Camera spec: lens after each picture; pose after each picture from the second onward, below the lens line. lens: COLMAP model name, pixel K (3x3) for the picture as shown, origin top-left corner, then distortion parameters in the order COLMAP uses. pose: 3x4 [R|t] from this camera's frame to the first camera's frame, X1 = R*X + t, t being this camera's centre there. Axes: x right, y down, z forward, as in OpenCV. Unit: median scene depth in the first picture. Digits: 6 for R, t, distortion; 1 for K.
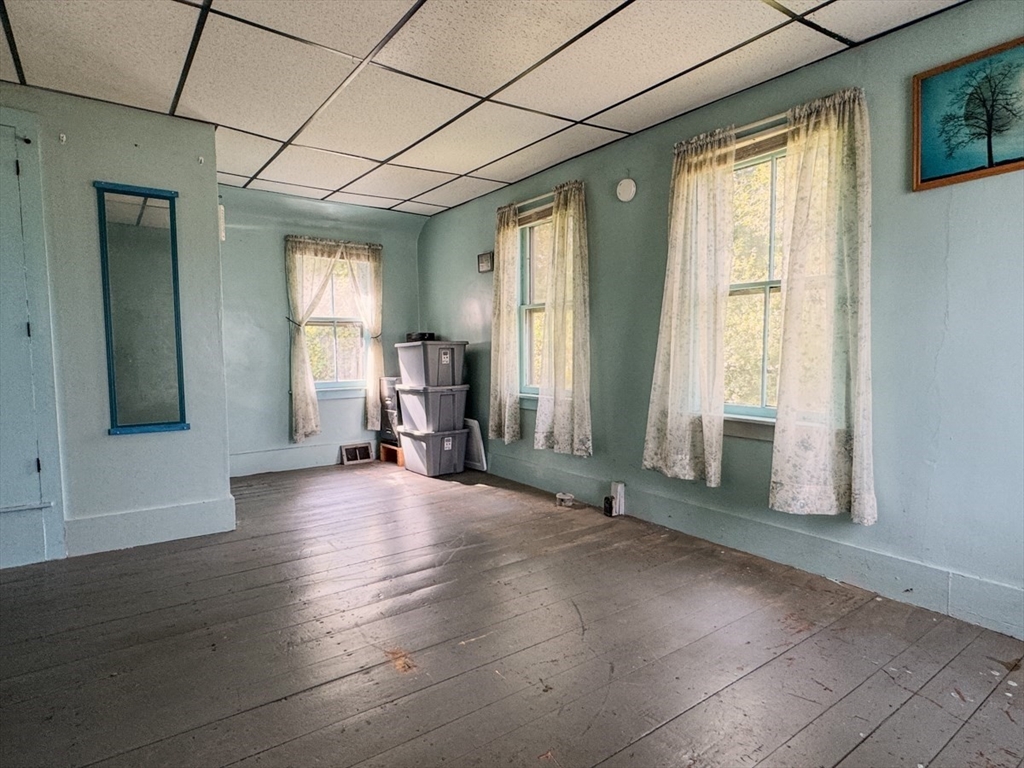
lens RADIAL K [[570.9, 0, 512.0], [0, 570.9, 384.0], [0, 0, 1]] dist [-0.003176, -0.000873]
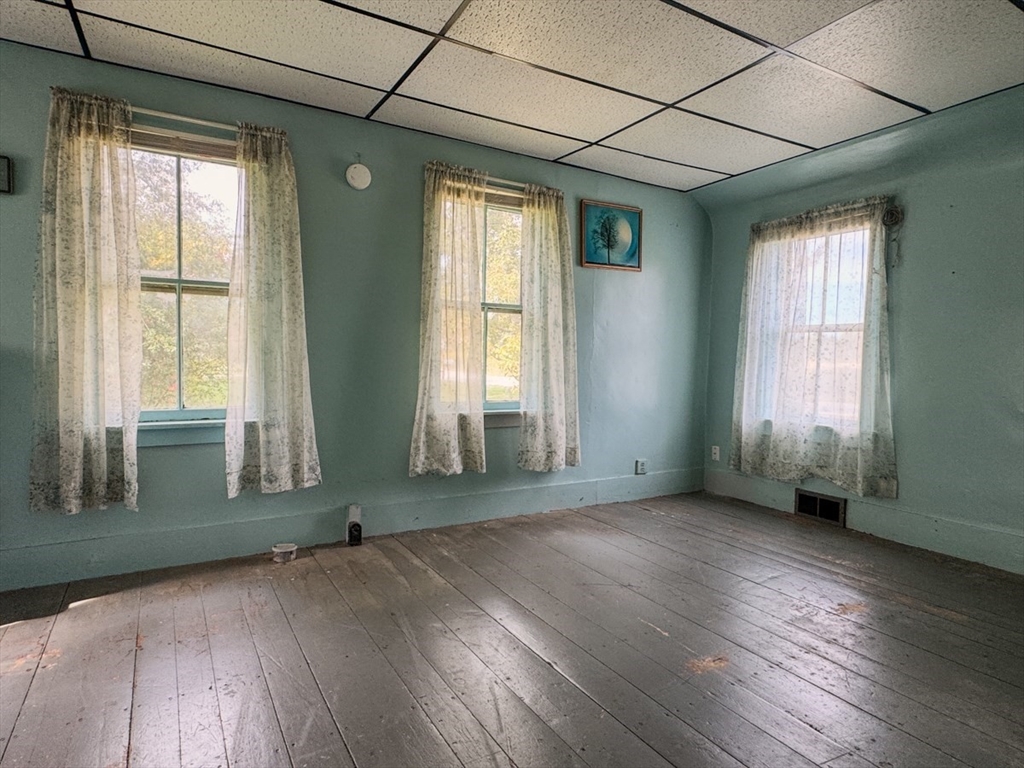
lens RADIAL K [[570.9, 0, 512.0], [0, 570.9, 384.0], [0, 0, 1]] dist [-0.003176, -0.000873]
pose [[0.100707, -0.035581, 0.994280, -0.681289], [0.046434, 0.998439, 0.031027, -0.030613], [-0.993832, 0.043043, 0.102202, 0.685969]]
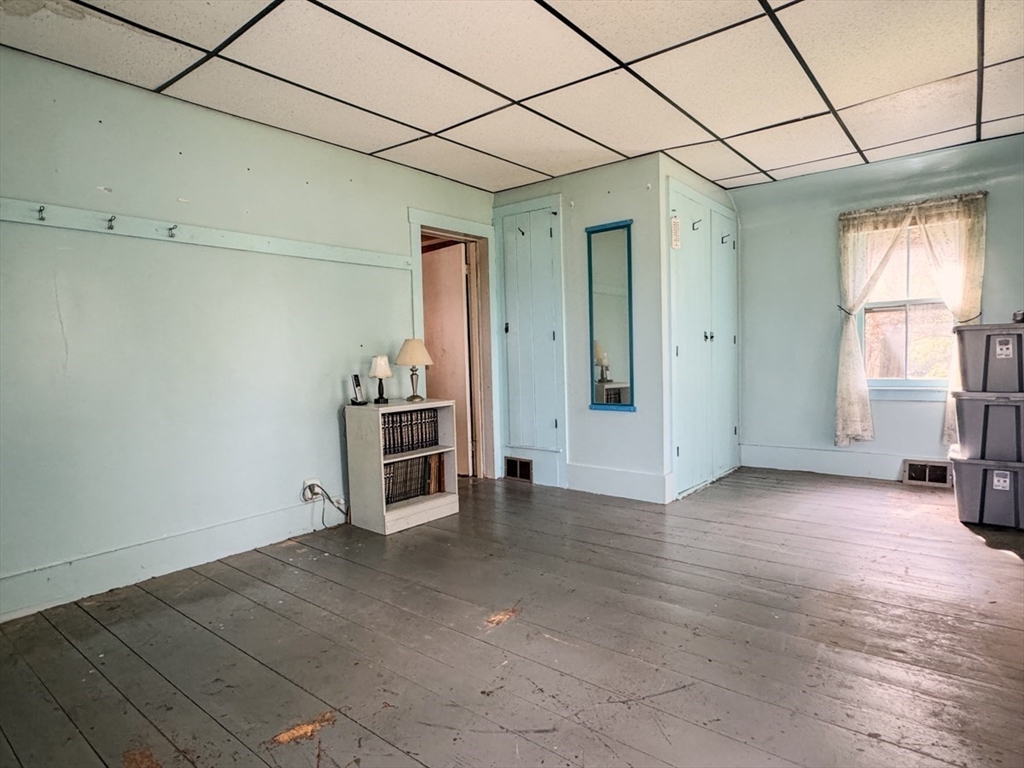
lens RADIAL K [[570.9, 0, 512.0], [0, 570.9, 384.0], [0, 0, 1]] dist [-0.003176, -0.000873]
pose [[0.259053, 0.049235, -0.964607, 0.504114], [-0.032167, 0.998586, 0.042331, -0.021411], [0.965327, 0.020062, 0.260271, 0.390949]]
